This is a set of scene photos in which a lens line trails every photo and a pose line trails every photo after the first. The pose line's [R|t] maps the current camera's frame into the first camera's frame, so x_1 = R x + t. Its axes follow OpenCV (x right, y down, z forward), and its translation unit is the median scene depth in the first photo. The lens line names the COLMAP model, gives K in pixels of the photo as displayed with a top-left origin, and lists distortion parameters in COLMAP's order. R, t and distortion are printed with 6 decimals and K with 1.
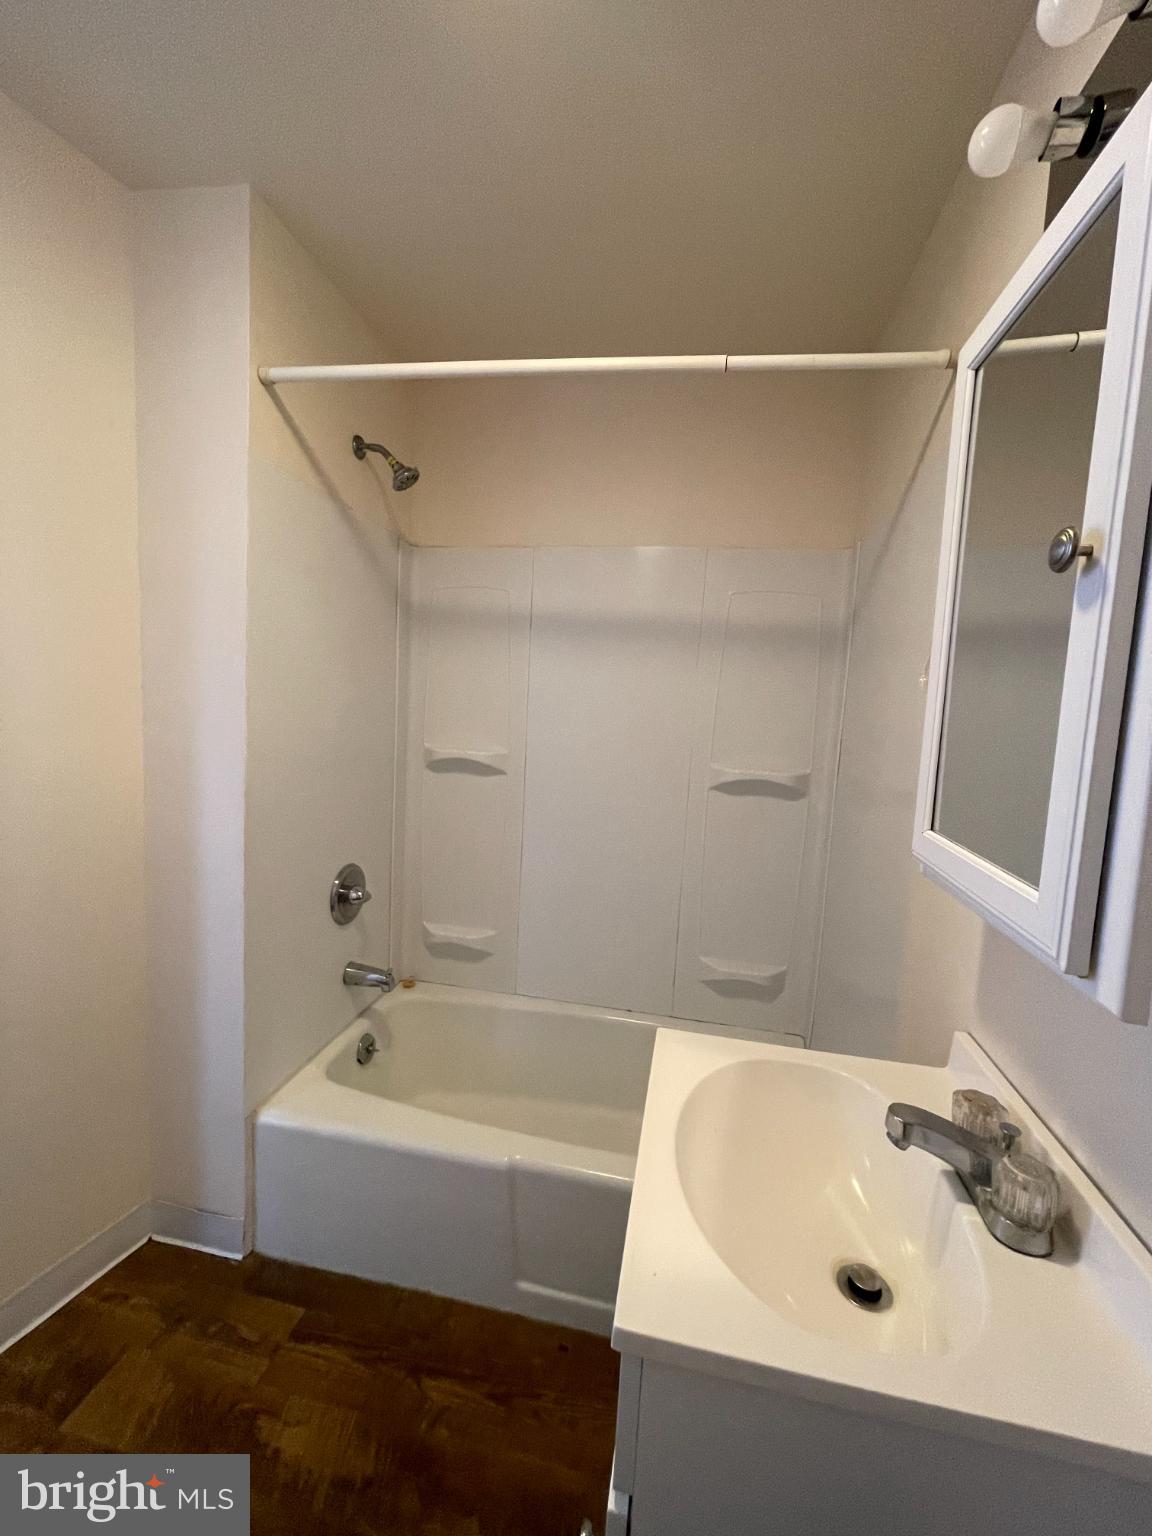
lens RADIAL K [[612.6, 0, 576.0], [0, 612.6, 768.0], [0, 0, 1]] dist [-0.000390, 0.000082]
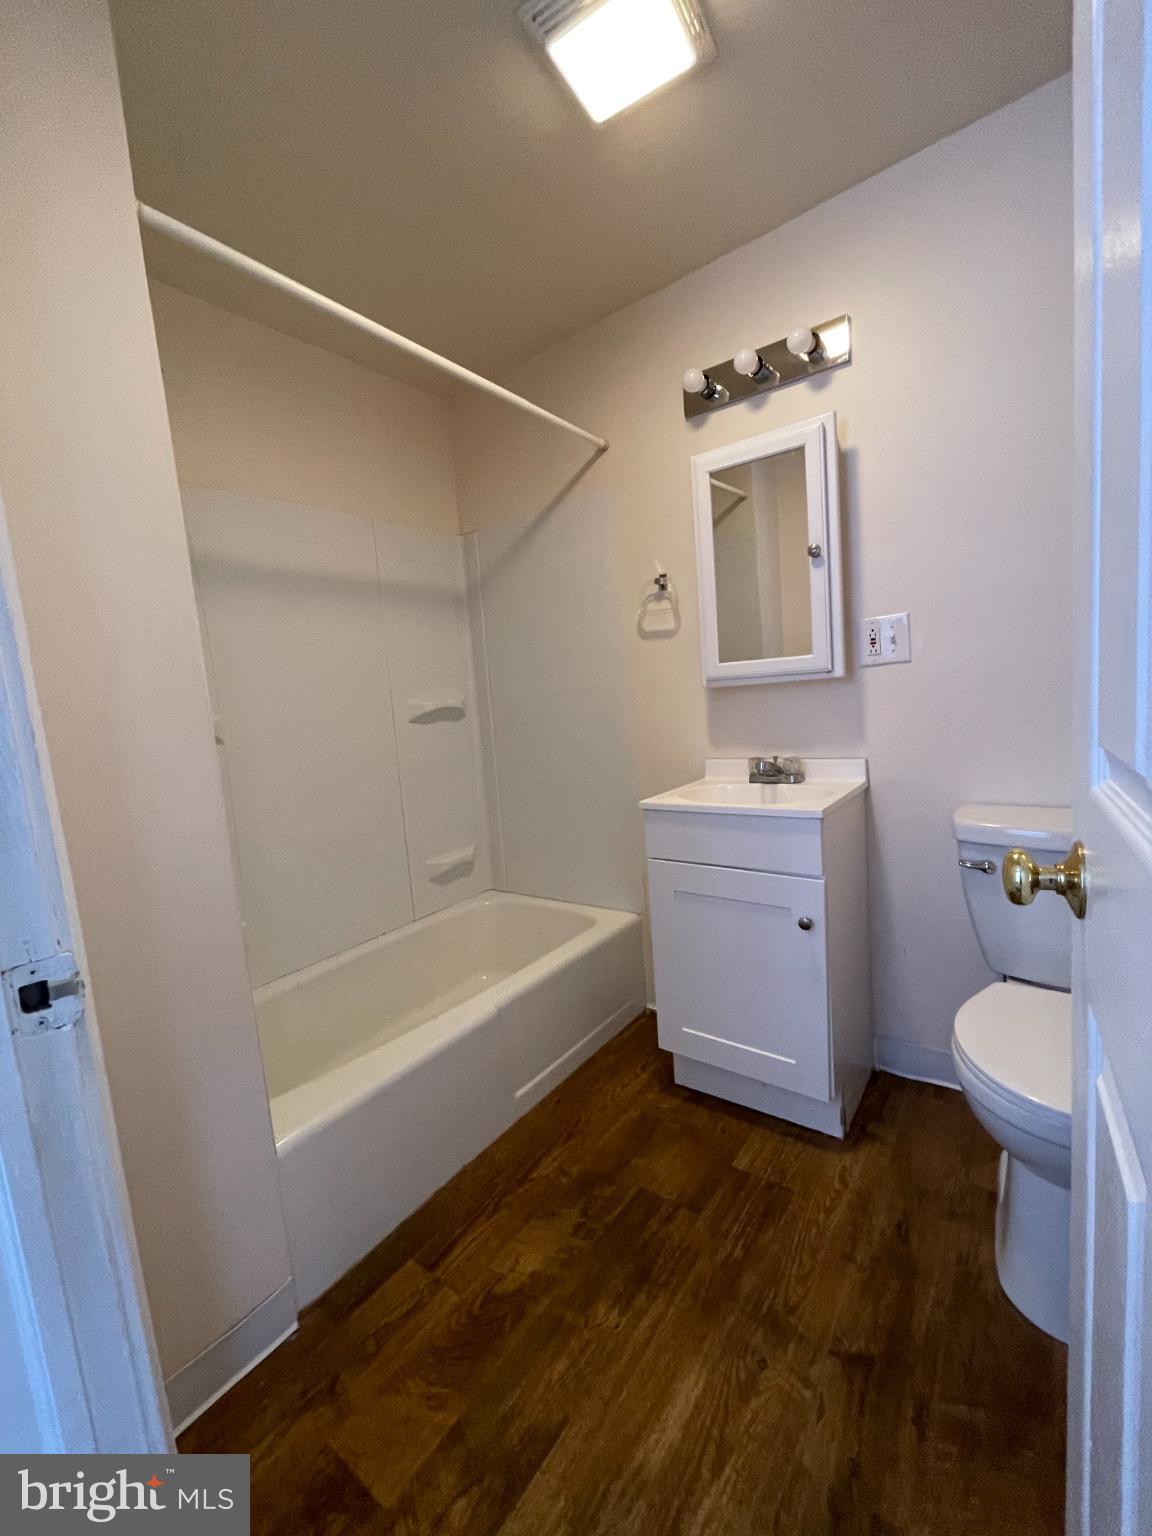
lens RADIAL K [[612.6, 0, 576.0], [0, 612.6, 768.0], [0, 0, 1]] dist [-0.000390, 0.000082]
pose [[0.425484, -0.181262, 0.886627, -1.000348], [0.182694, 0.976768, 0.112017, 0.066190], [-0.886333, 0.114319, 0.448715, 0.240173]]
